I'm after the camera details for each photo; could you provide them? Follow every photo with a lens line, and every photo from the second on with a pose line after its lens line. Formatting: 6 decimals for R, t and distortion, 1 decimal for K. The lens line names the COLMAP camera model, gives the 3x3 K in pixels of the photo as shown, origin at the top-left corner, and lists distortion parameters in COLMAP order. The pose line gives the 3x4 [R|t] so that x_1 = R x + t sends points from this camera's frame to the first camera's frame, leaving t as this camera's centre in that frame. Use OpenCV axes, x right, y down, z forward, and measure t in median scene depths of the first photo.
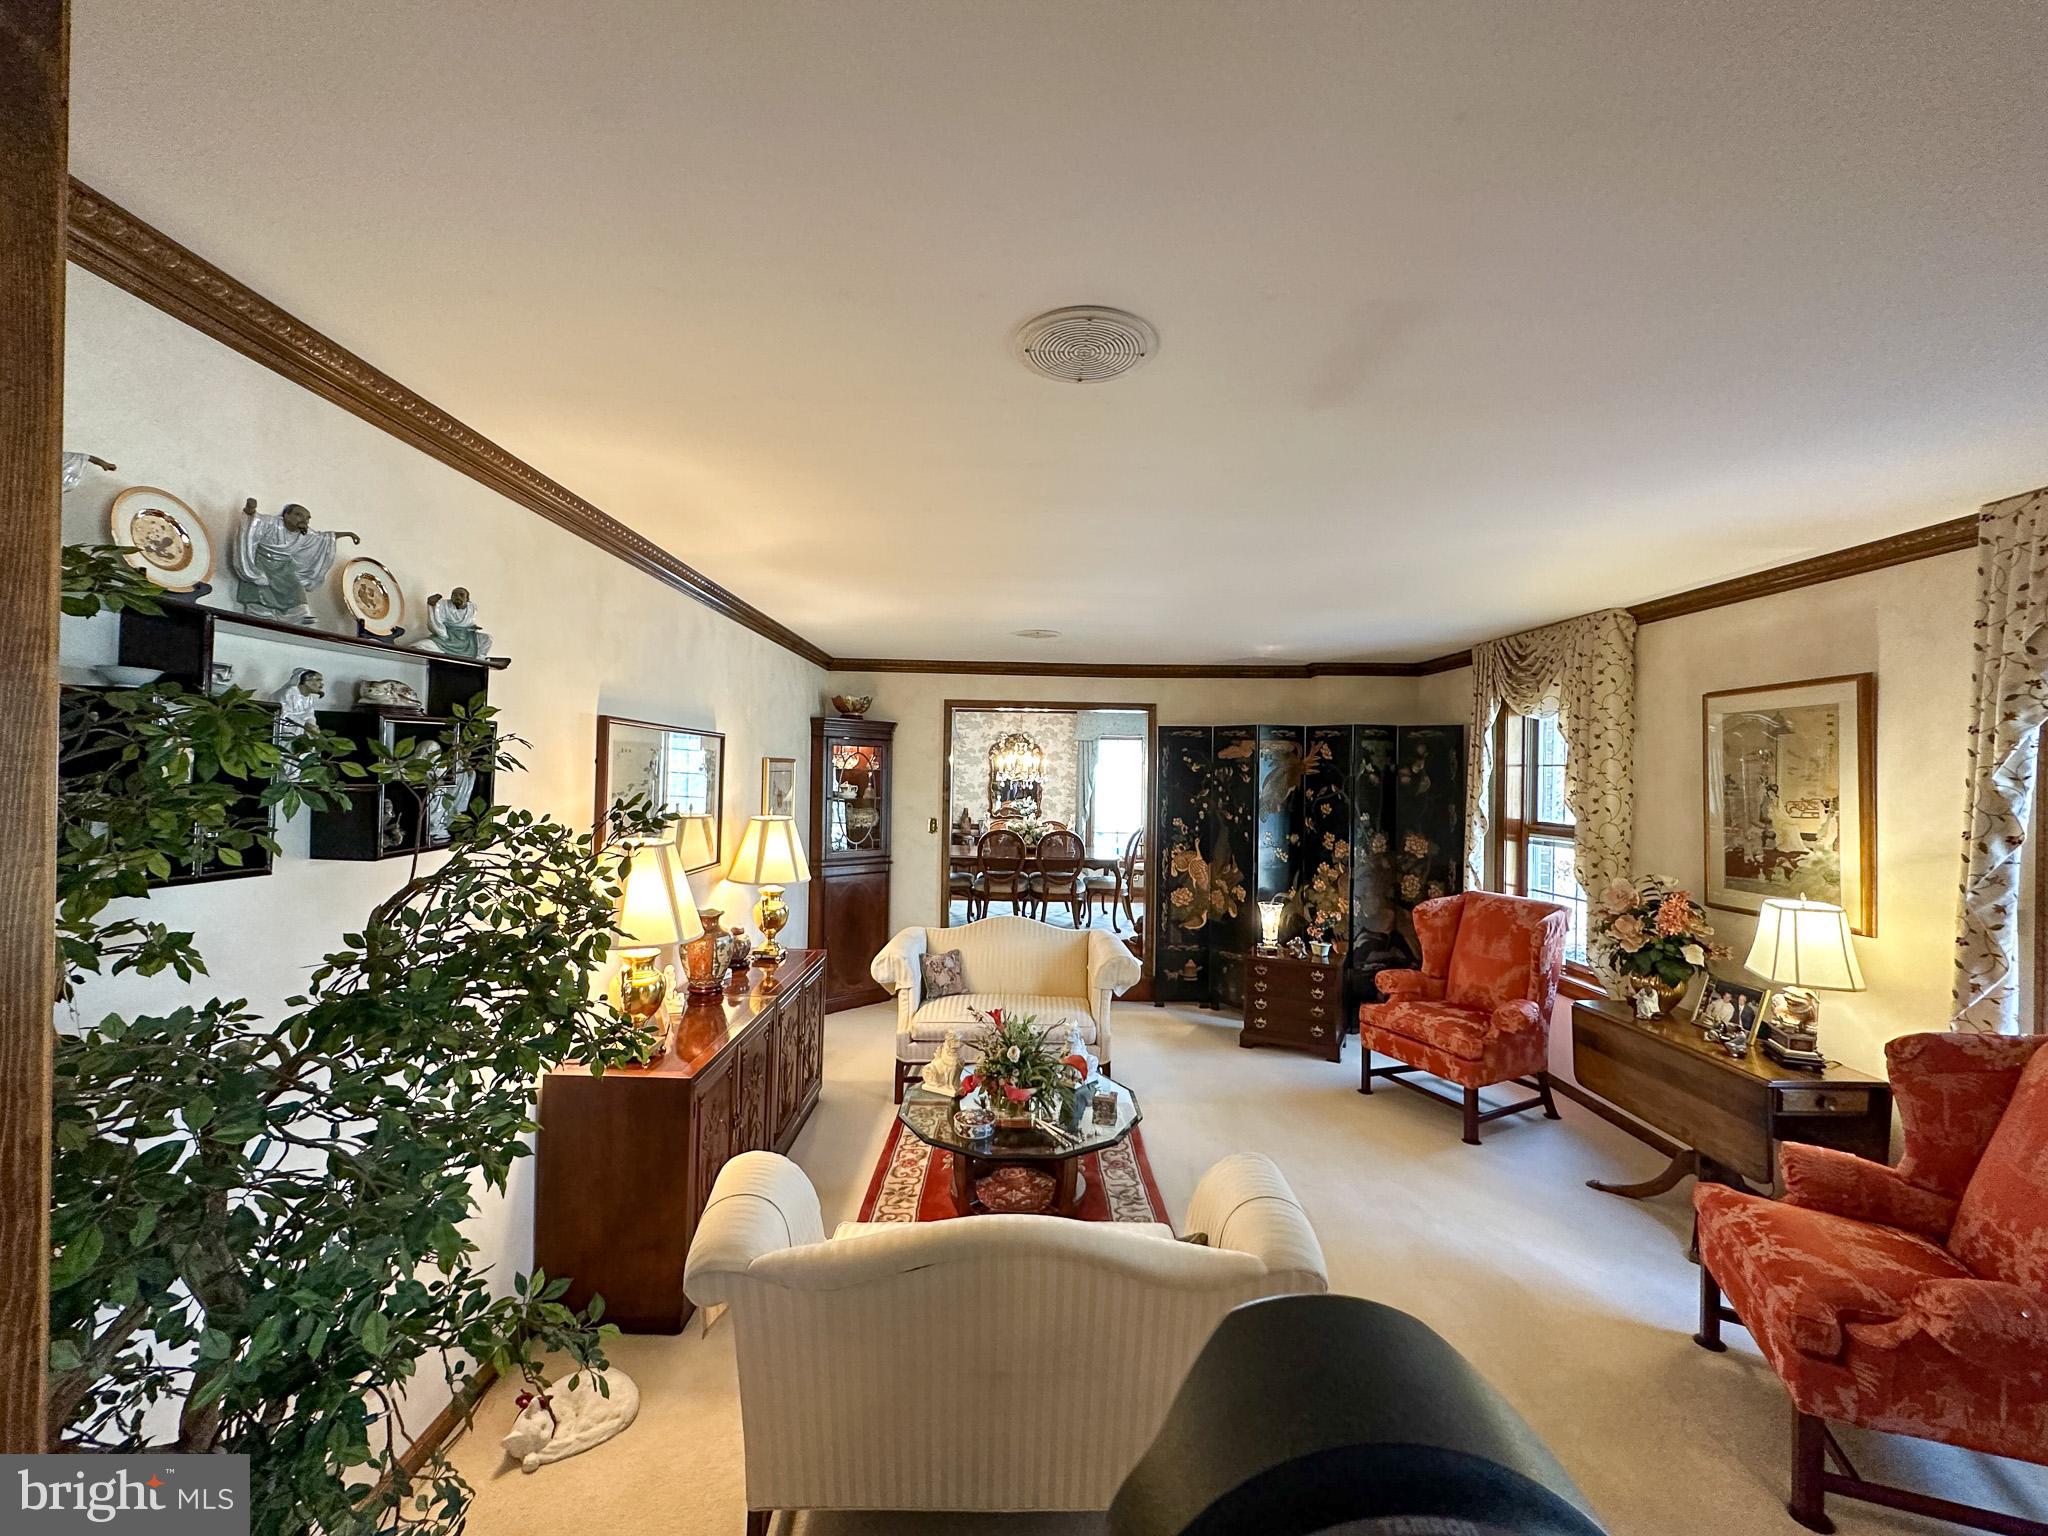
lens RADIAL K [[813.9, 0, 1024.0], [0, 813.9, 768.0], [0, 0, 1]] dist [-0.002199, -0.000239]
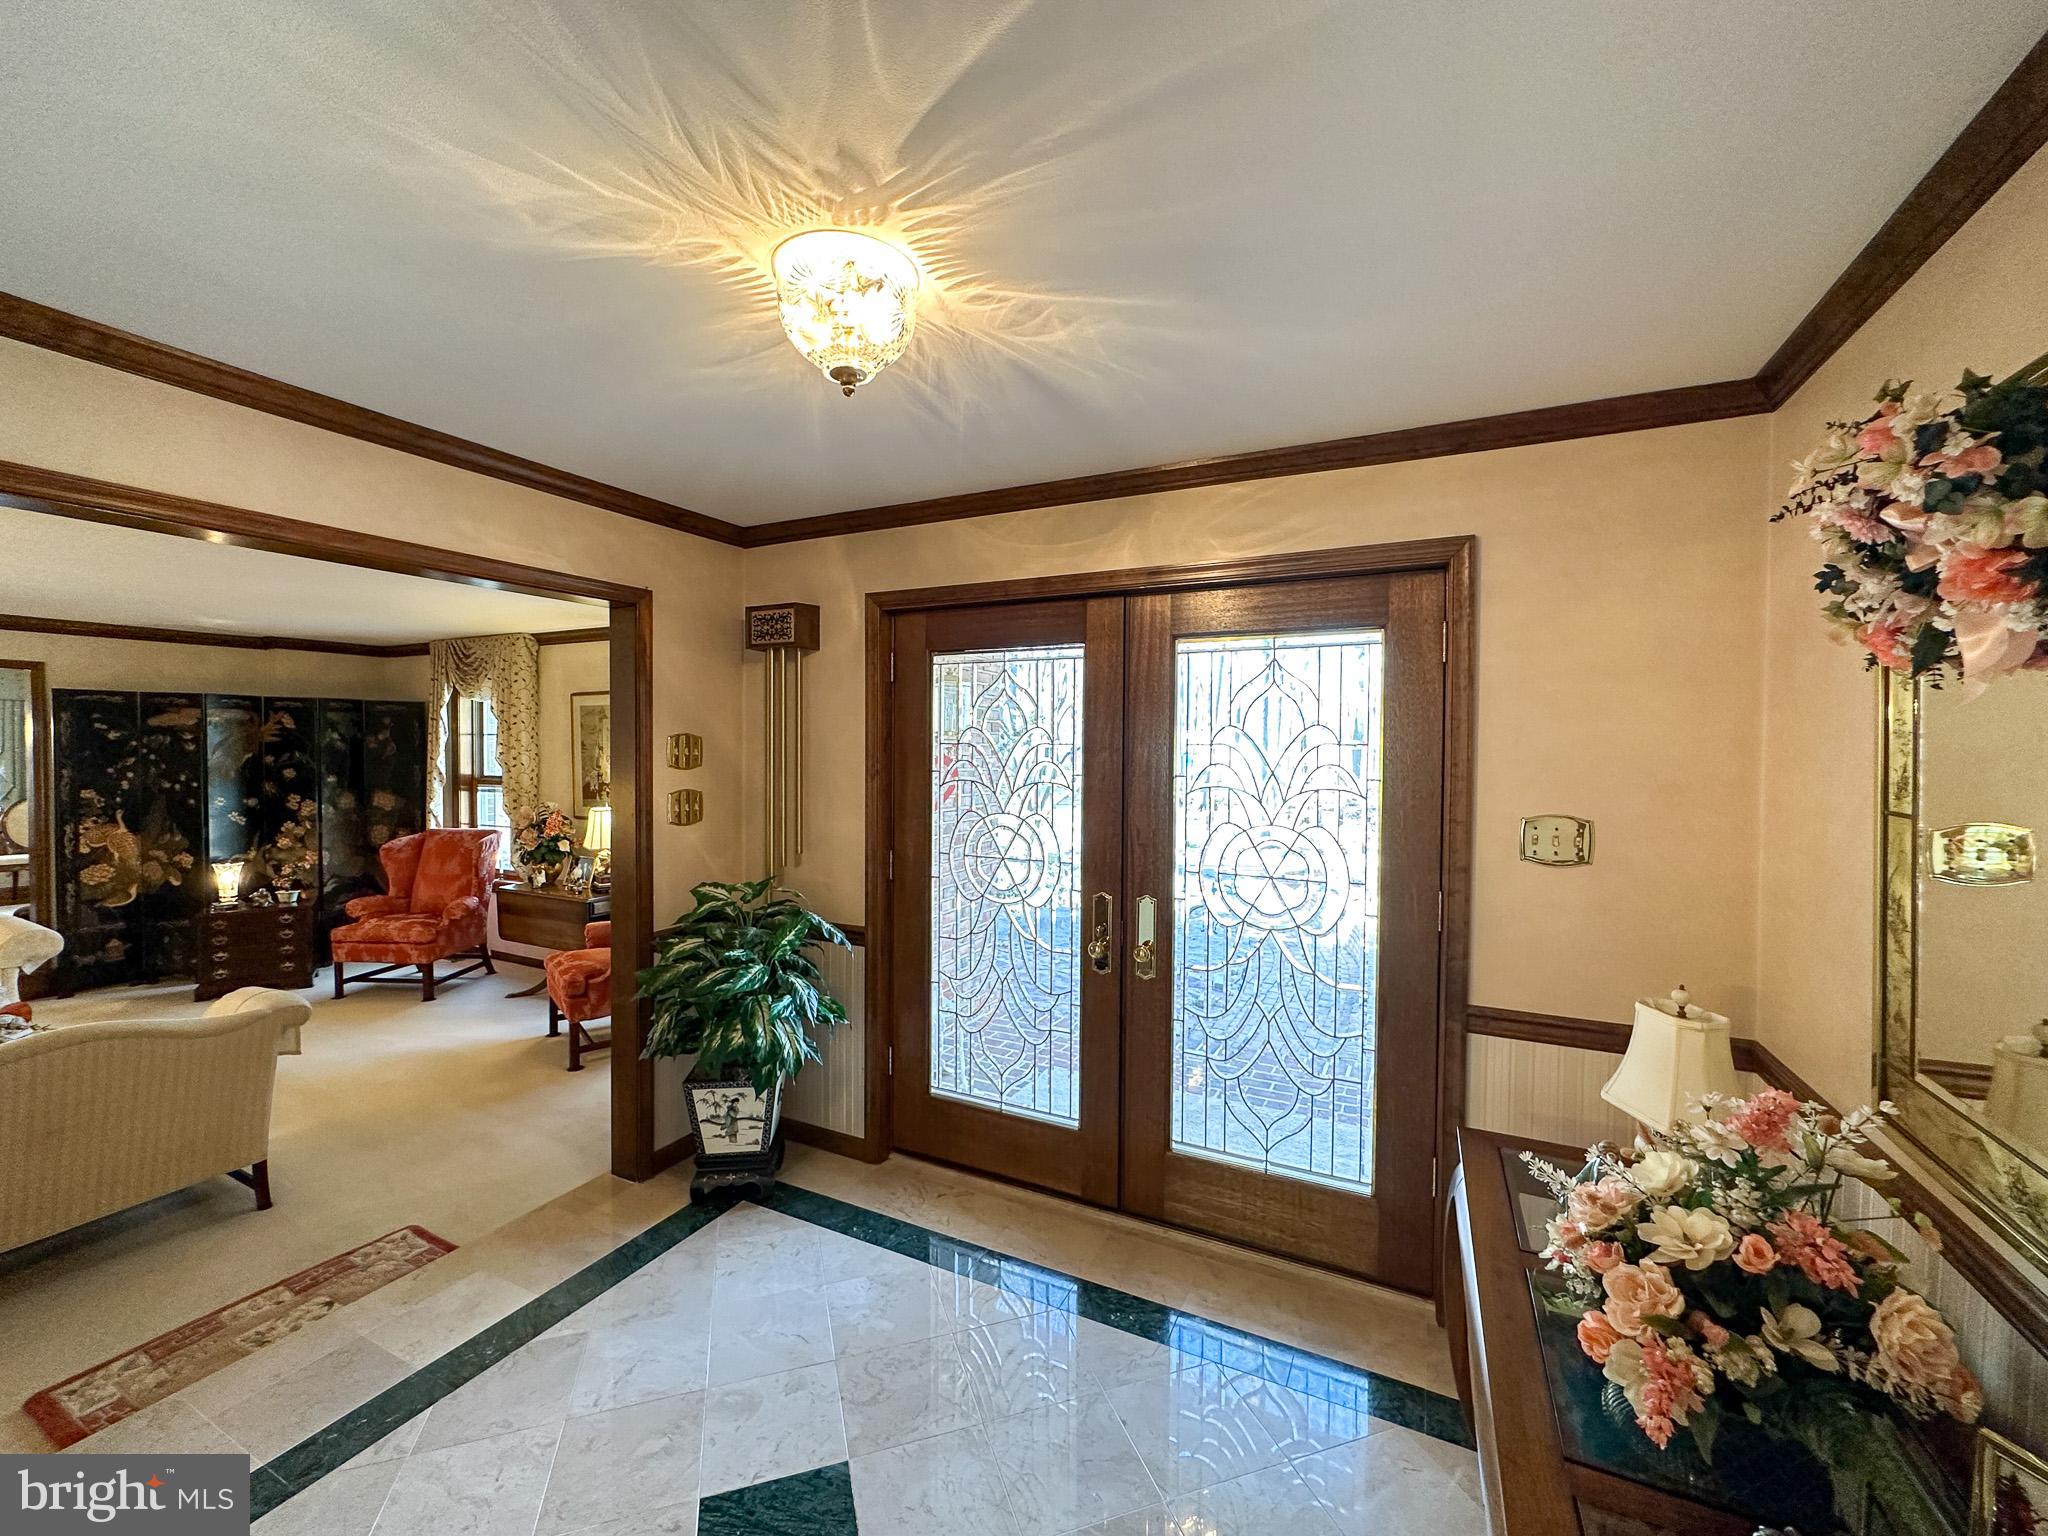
lens RADIAL K [[813.9, 0, 1024.0], [0, 813.9, 768.0], [0, 0, 1]] dist [-0.002199, -0.000239]
pose [[0.453998, -0.034205, 0.890346, -0.260469], [-0.004690, 0.999157, 0.040777, -0.009892], [-0.890990, -0.022689, 0.453455, -0.641244]]
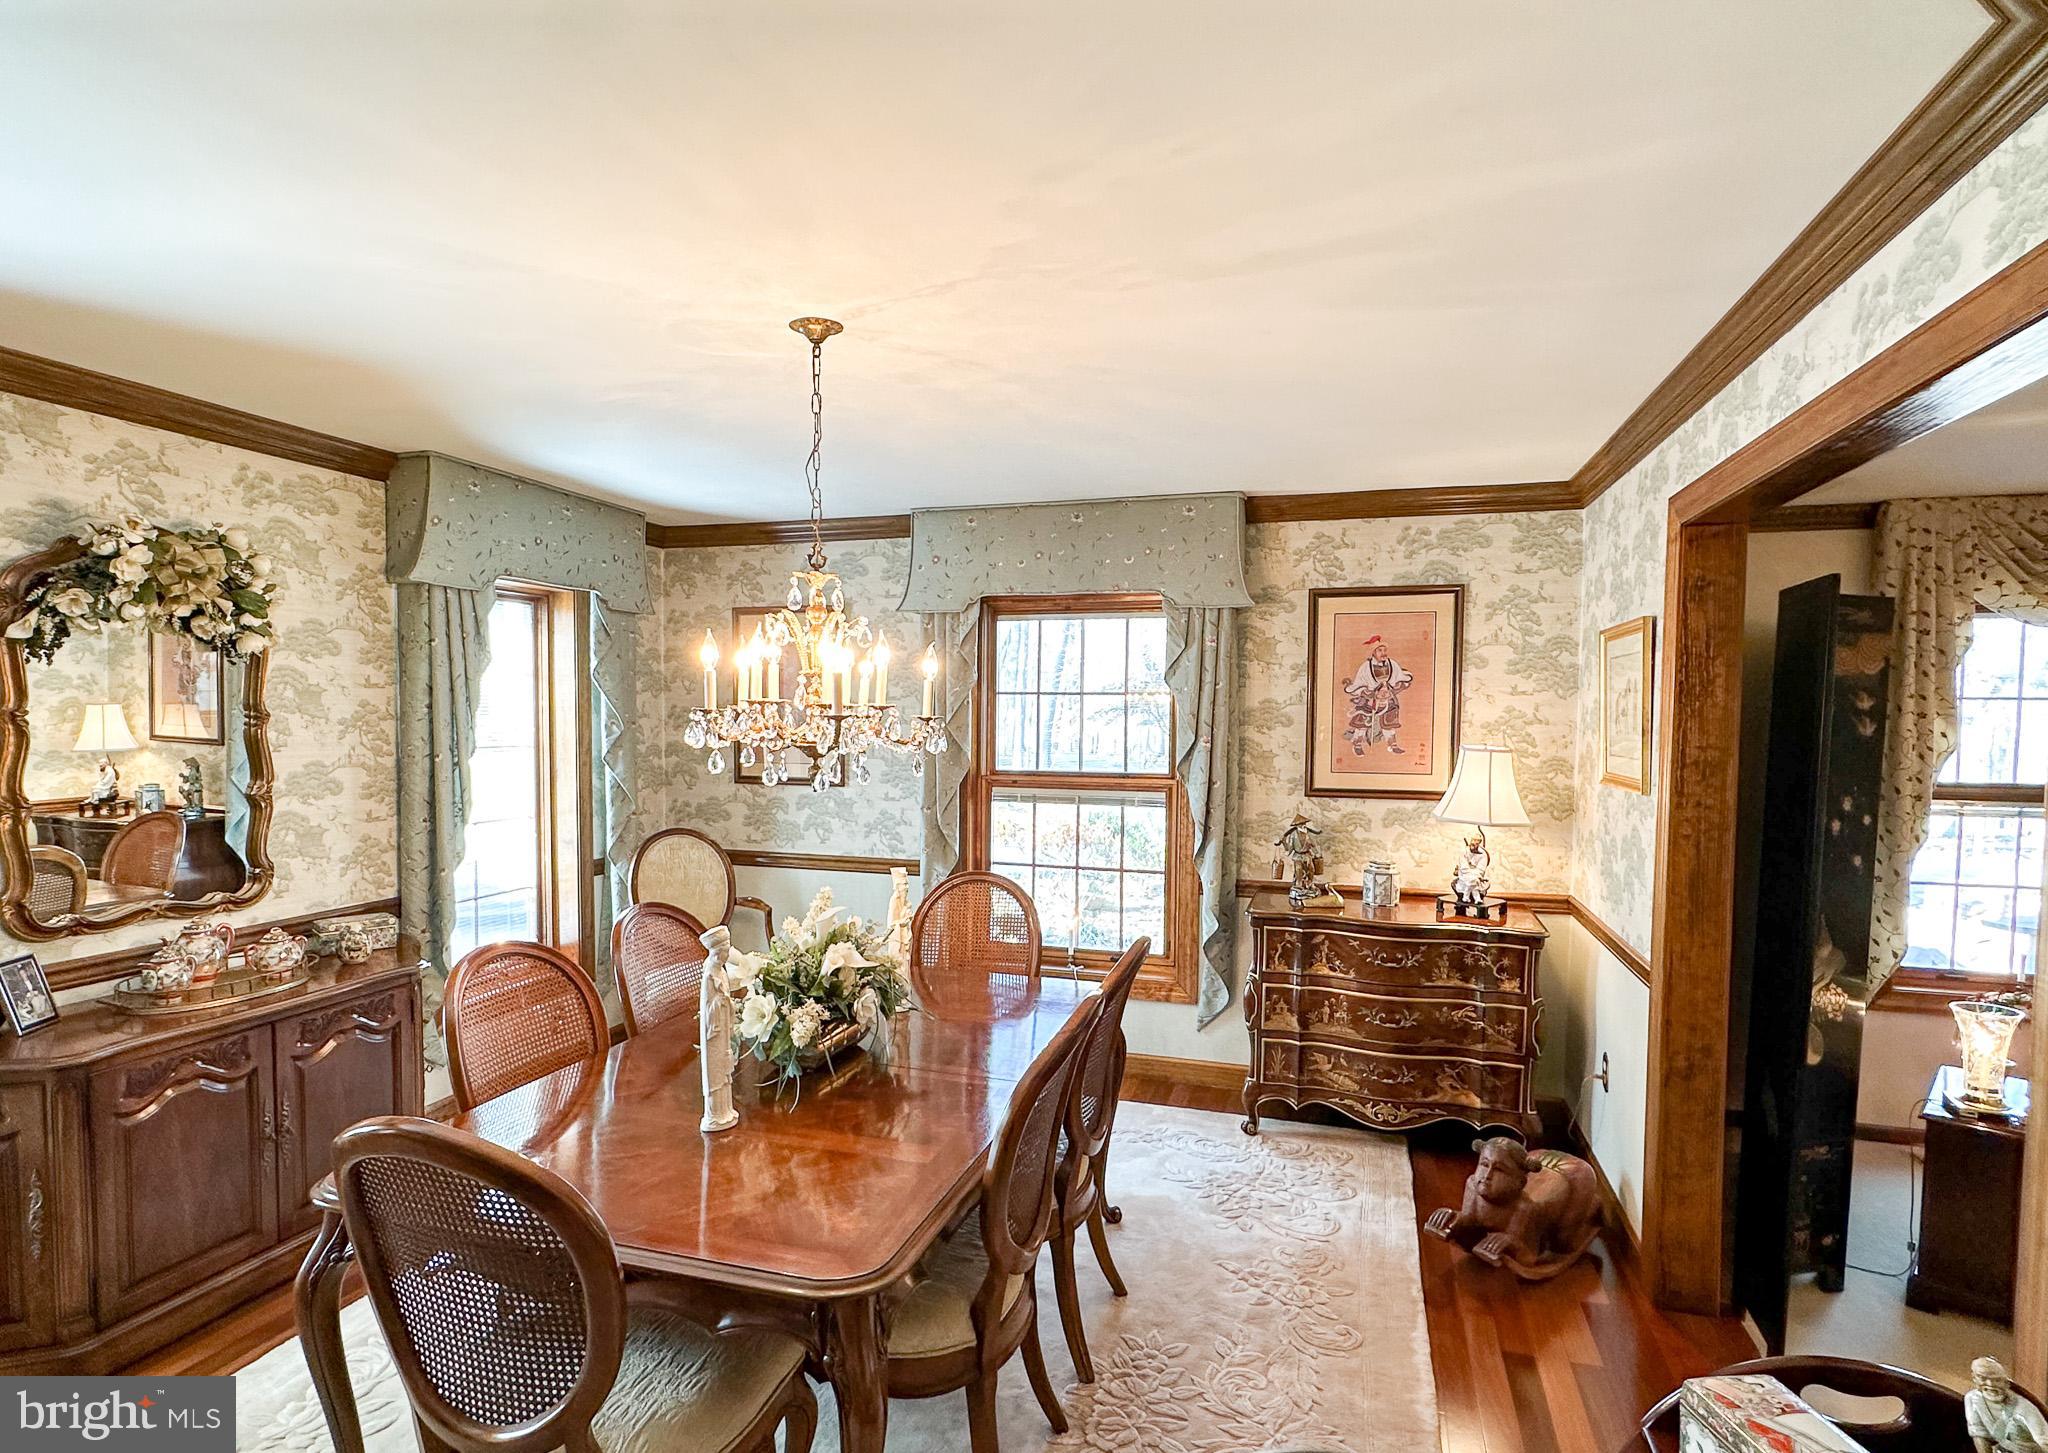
lens RADIAL K [[1083.4, 0, 1024.0], [0, 1083.4, 726.5], [0, 0, 1]] dist [0.000038, -0.000004]
pose [[0.300266, -0.029913, 0.953386, -0.642941], [-0.009685, 0.999361, 0.034406, -0.003670], [-0.953806, -0.019564, 0.299785, 2.080385]]
